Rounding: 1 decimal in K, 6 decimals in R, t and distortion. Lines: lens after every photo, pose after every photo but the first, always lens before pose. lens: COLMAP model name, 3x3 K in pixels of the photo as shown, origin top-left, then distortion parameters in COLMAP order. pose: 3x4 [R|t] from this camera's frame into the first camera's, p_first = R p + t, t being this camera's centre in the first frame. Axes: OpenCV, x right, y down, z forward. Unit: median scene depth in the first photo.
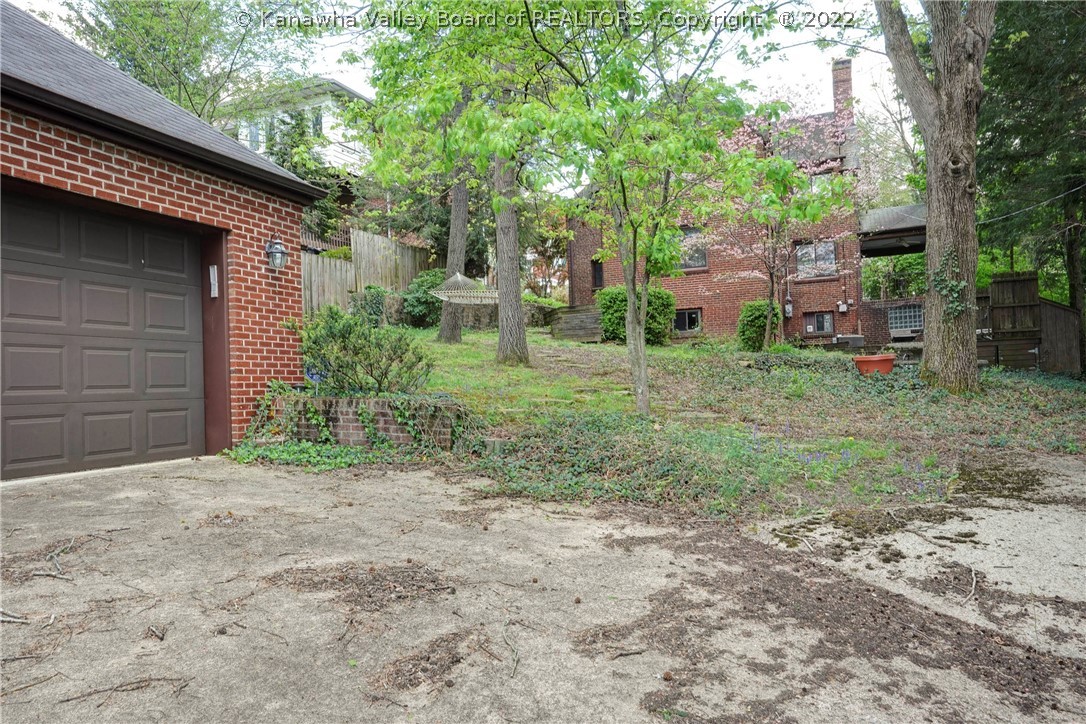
lens RADIAL K [[766.0, 0, 542.5], [0, 766.0, 358.7], [0, 0, 1]] dist [0.004509, 0.003852]
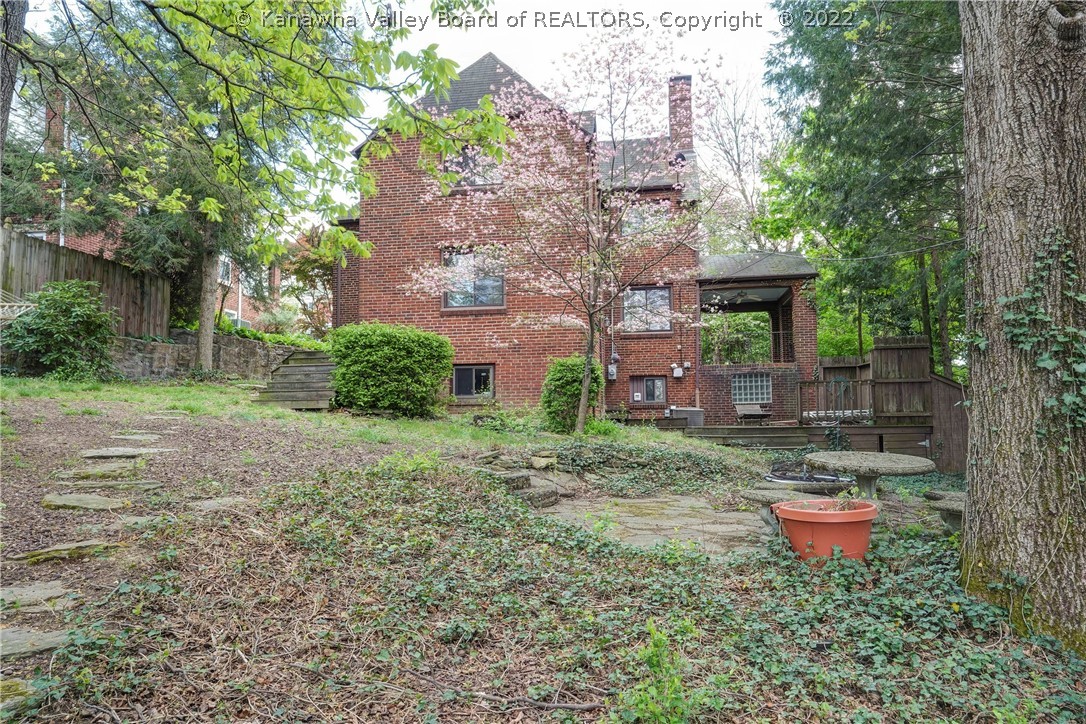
lens RADIAL K [[751.1, 0, 543.2], [0, 751.1, 362.7], [0, 0, 1]] dist [-0.001154, -0.000363]
pose [[0.974088, 0.049175, 0.220757, 0.106605], [-0.035609, 0.997248, -0.065020, -0.025735], [-0.223347, 0.055474, 0.973159, 0.346692]]
